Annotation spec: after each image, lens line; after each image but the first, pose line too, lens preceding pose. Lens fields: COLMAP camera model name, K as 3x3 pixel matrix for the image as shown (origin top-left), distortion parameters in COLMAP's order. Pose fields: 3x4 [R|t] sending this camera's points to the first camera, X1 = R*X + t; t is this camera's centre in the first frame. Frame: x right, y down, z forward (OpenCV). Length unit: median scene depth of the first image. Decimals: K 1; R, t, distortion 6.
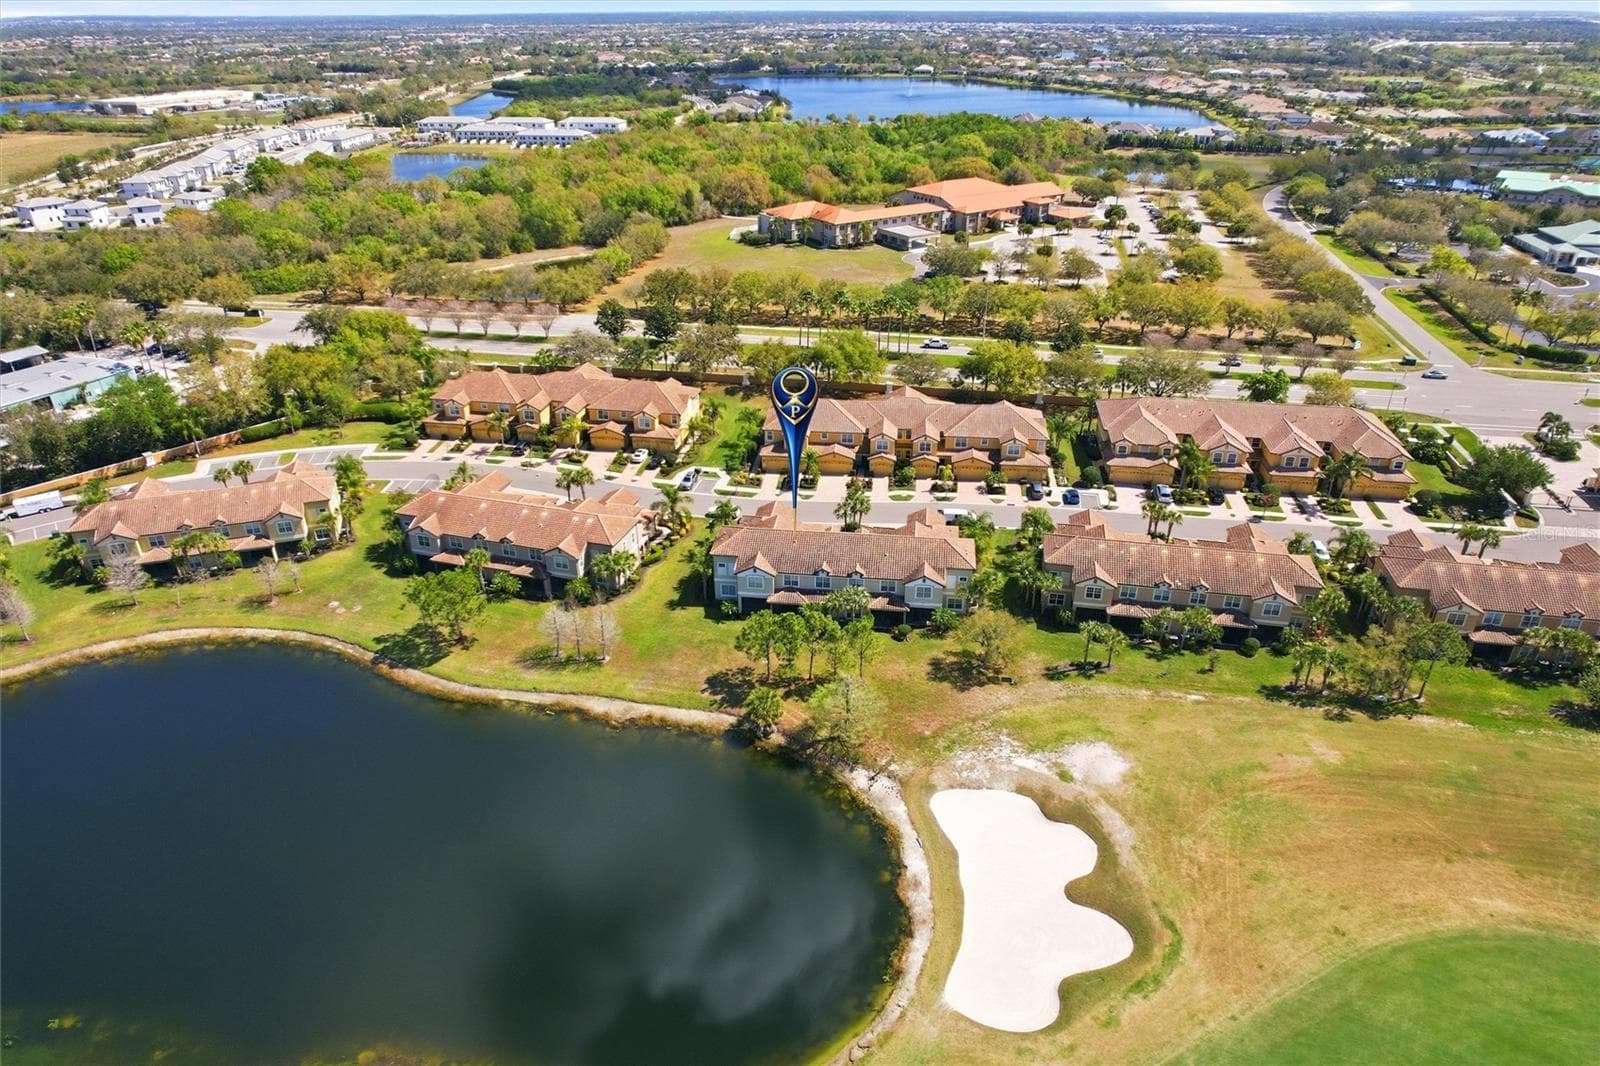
lens RADIAL K [[1021.8, 0, 800.0], [0, 1021.8, 533.0], [0, 0, 1]] dist [-0.076394, 0.065706]
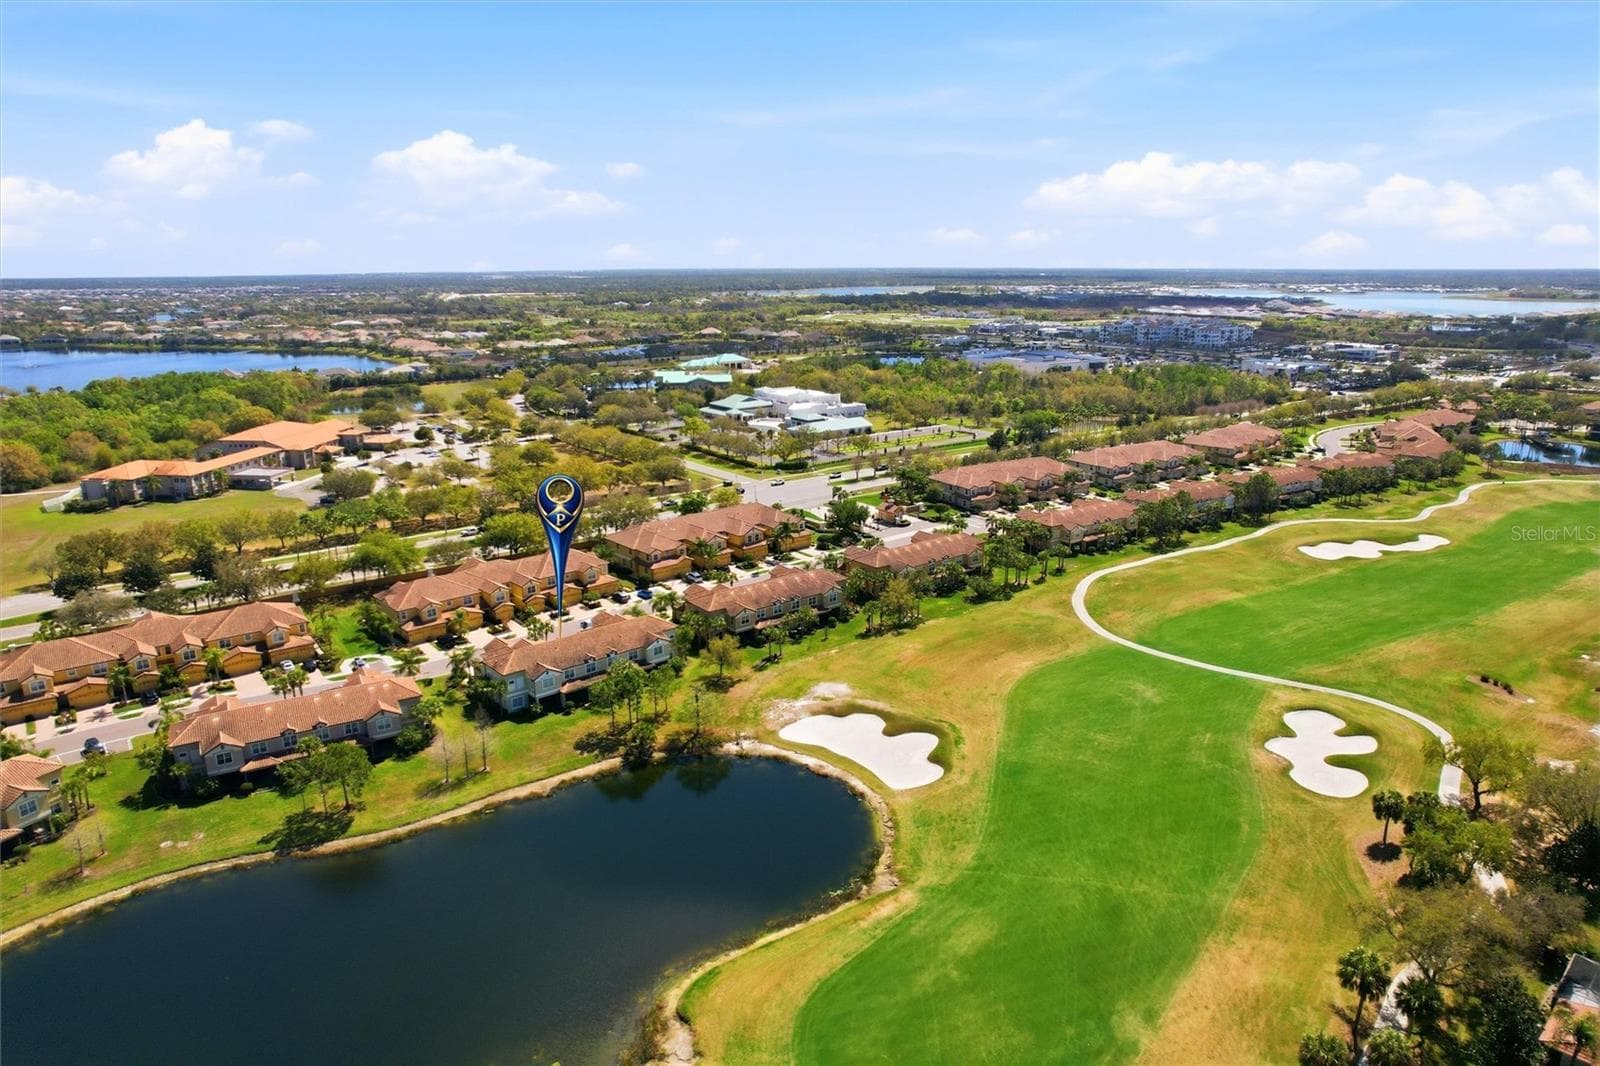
lens RADIAL K [[1021.8, 0, 800.0], [0, 1021.8, 533.0], [0, 0, 1]] dist [-0.076394, 0.065706]
pose [[0.664595, -0.190528, 0.722504, -0.780213], [0.348787, 0.934239, -0.074468, 0.084565], [-0.660803, 0.301491, 0.687344, -0.155299]]
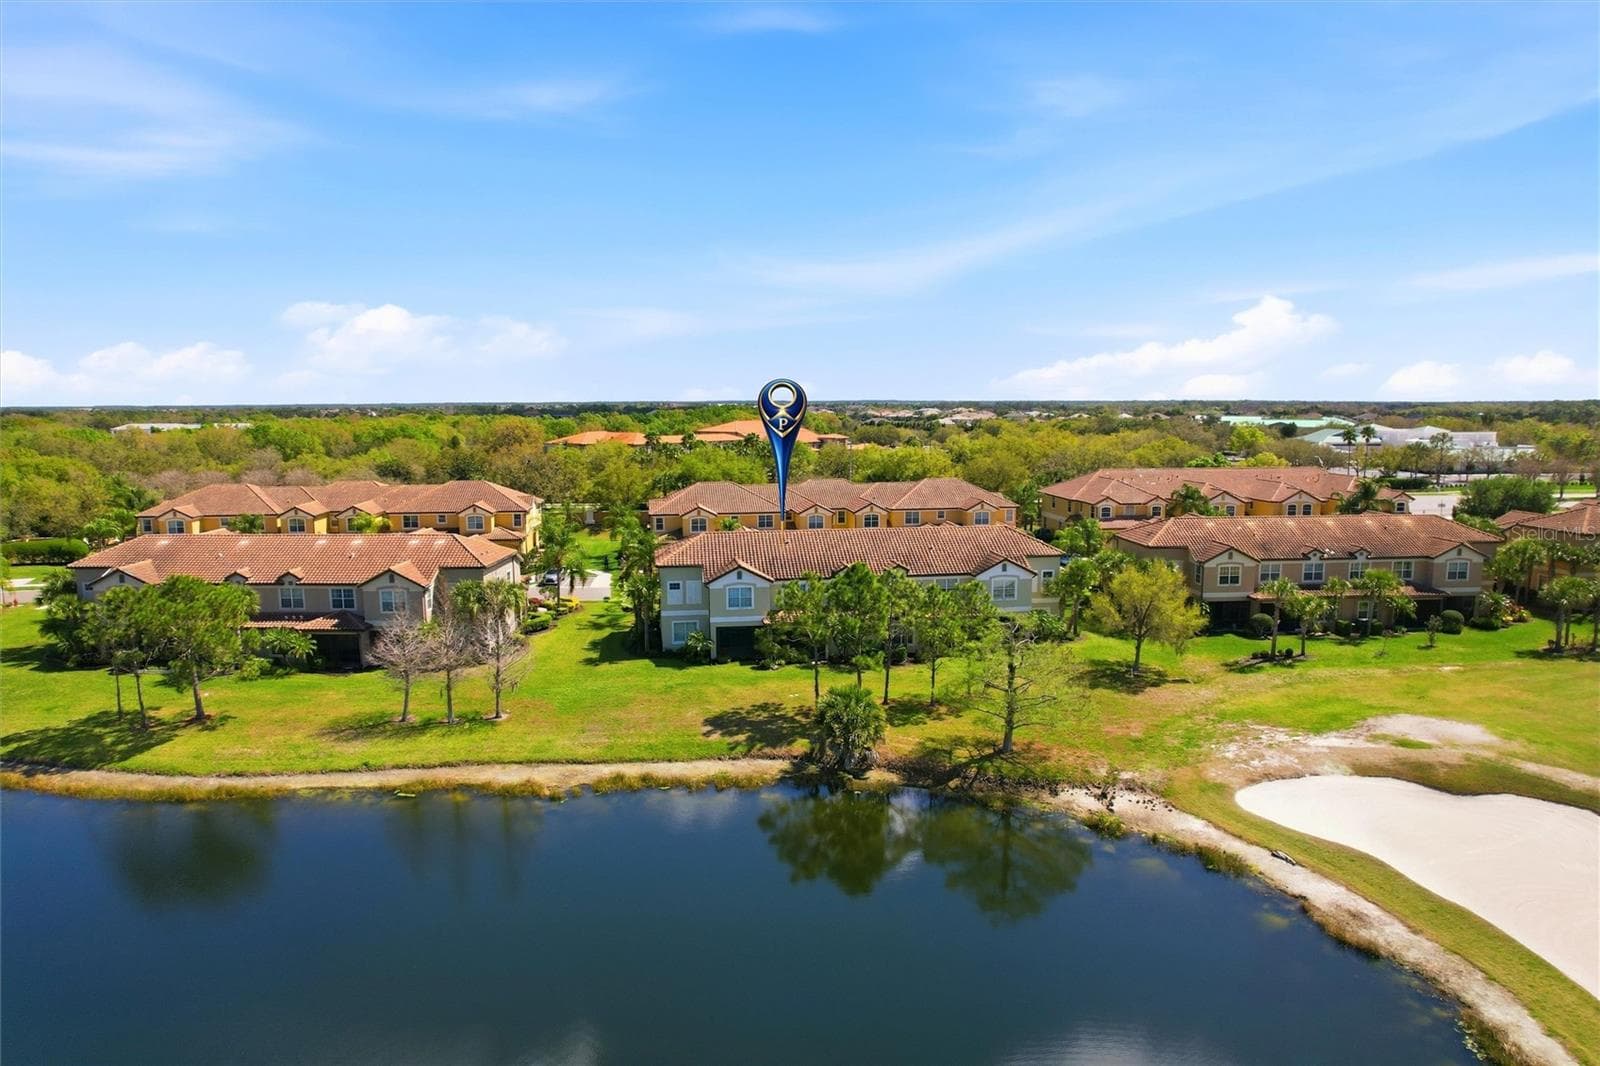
lens RADIAL K [[1021.8, 0, 800.0], [0, 1021.8, 533.0], [0, 0, 1]] dist [-0.076394, 0.065706]
pose [[0.962587, -0.031227, 0.269167, -0.185937], [0.122589, 0.936056, -0.329805, 0.235380], [-0.241656, 0.350463, 0.904864, 0.463225]]
